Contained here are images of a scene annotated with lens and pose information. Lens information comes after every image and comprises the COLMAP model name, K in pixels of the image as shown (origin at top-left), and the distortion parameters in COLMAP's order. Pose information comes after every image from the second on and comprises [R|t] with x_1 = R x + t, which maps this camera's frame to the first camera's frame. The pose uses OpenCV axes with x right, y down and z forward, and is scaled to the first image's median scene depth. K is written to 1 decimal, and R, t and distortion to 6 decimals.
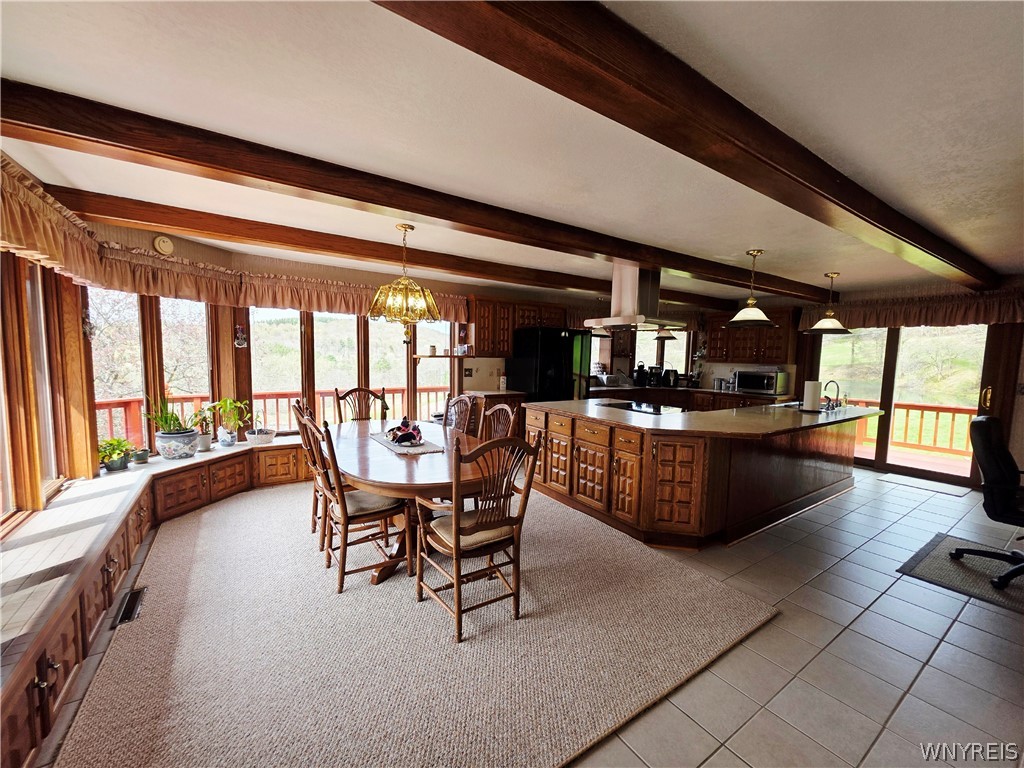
lens RADIAL K [[407.9, 0, 515.8], [0, 407.9, 388.7], [0, 0, 1]] dist [0.007408, 0.000278]
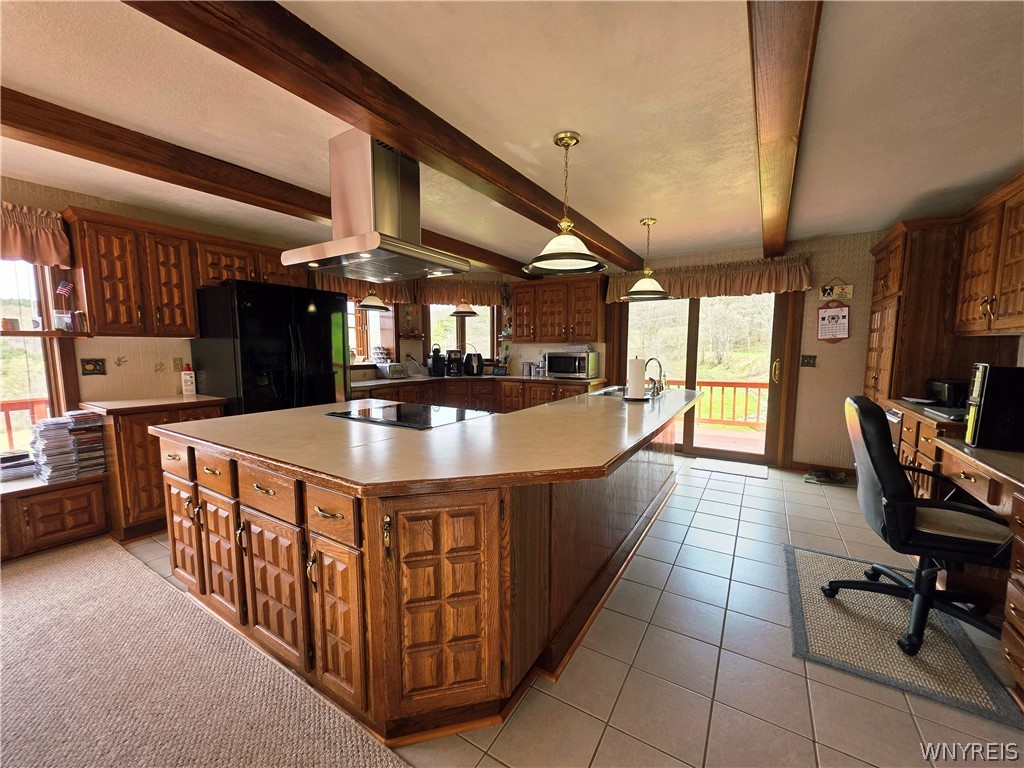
lens RADIAL K [[407.9, 0, 524.9], [0, 407.9, 395.8], [0, 0, 1]] dist [0.007408, 0.000278]
pose [[0.899580, -0.070682, 0.430999, 0.168168], [0.053372, 0.997212, 0.052143, -0.000611], [-0.433483, -0.023903, 0.900845, 0.328173]]
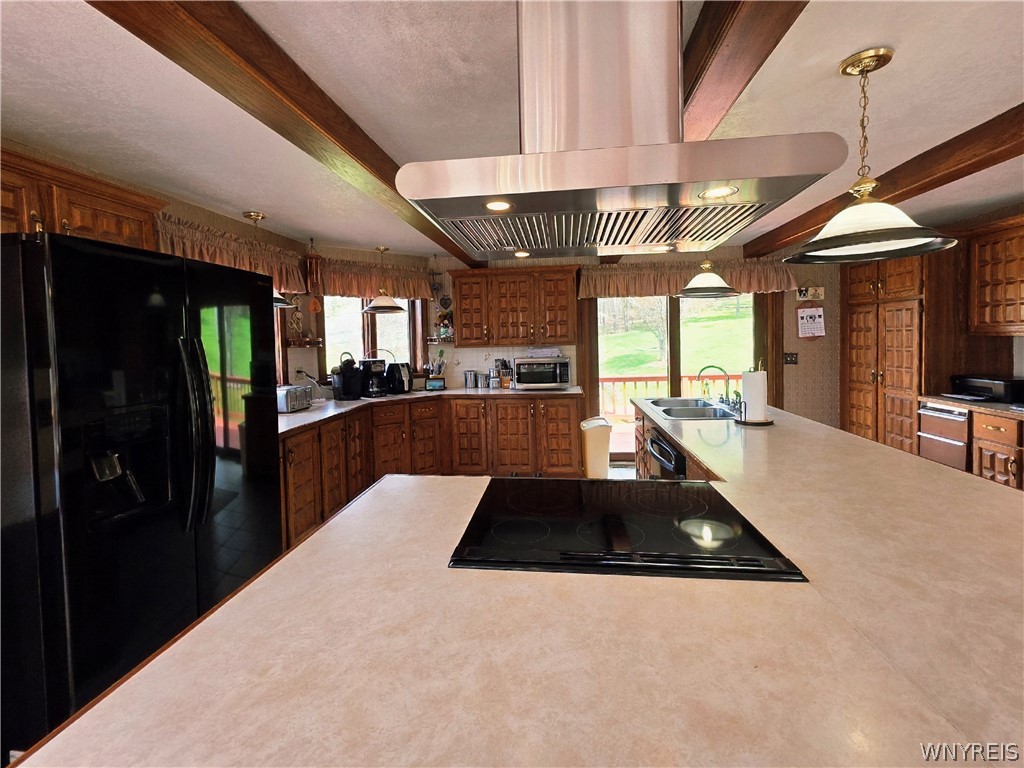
lens RADIAL K [[414.8, 0, 522.4], [0, 414.8, 356.0], [0, 0, 1]] dist [-0.002050, -0.000034]
pose [[0.625463, -0.069114, 0.777187, 0.042066], [0.102353, 0.994730, 0.006088, -0.059692], [-0.773512, 0.075739, 0.629240, 0.686718]]
